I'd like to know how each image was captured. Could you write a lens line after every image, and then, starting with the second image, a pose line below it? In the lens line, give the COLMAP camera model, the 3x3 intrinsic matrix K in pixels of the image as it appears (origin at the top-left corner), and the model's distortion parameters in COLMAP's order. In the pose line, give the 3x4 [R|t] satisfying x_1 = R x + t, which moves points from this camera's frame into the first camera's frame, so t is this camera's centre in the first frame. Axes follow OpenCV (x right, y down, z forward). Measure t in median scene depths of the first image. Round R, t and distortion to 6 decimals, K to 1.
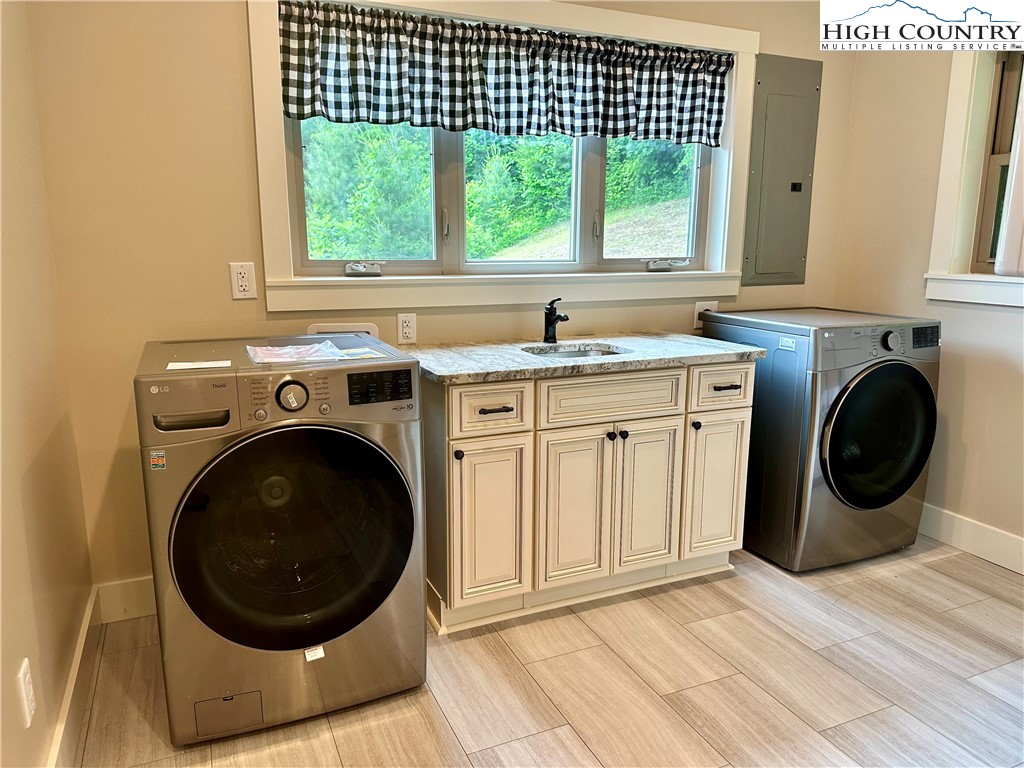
lens RADIAL K [[721.5, 0, 511.3], [0, 721.5, 391.4], [0, 0, 1]] dist [0.017062, -0.010645]
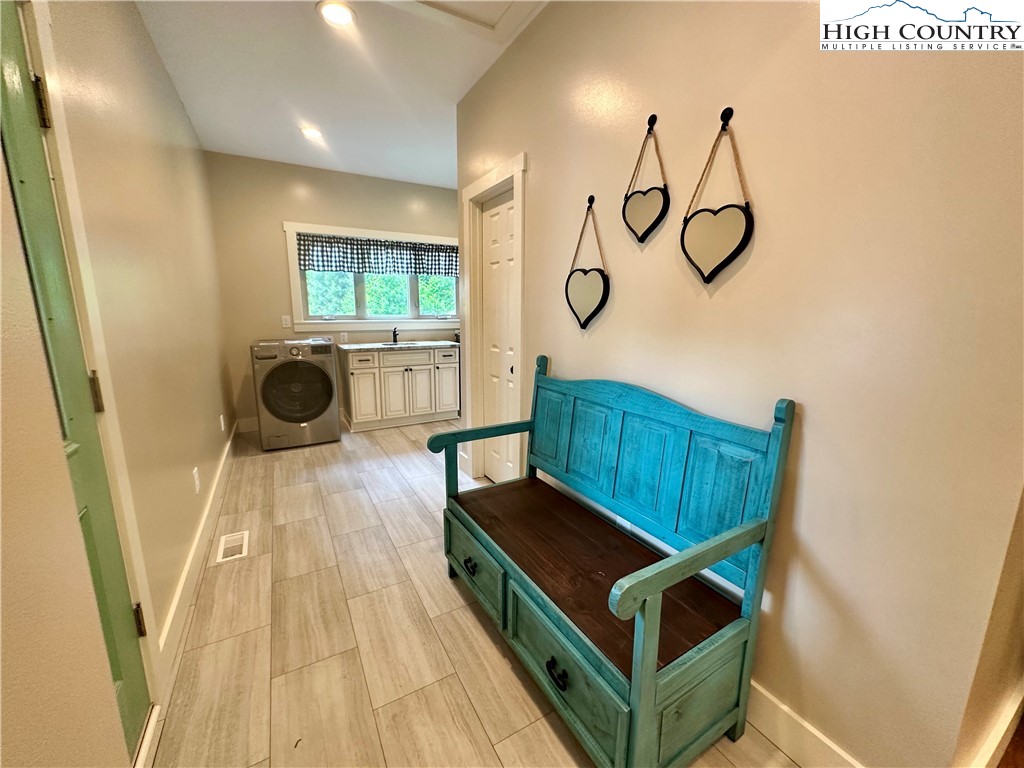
lens RADIAL K [[408.5, 0, 513.4], [0, 408.5, 385.9], [0, 0, 1]] dist [-0.003872, 0.001078]
pose [[0.995506, -0.013851, 0.093684, 0.422265], [0.015121, 0.999803, -0.012864, 0.155748], [-0.093487, 0.014223, 0.995519, -0.813713]]
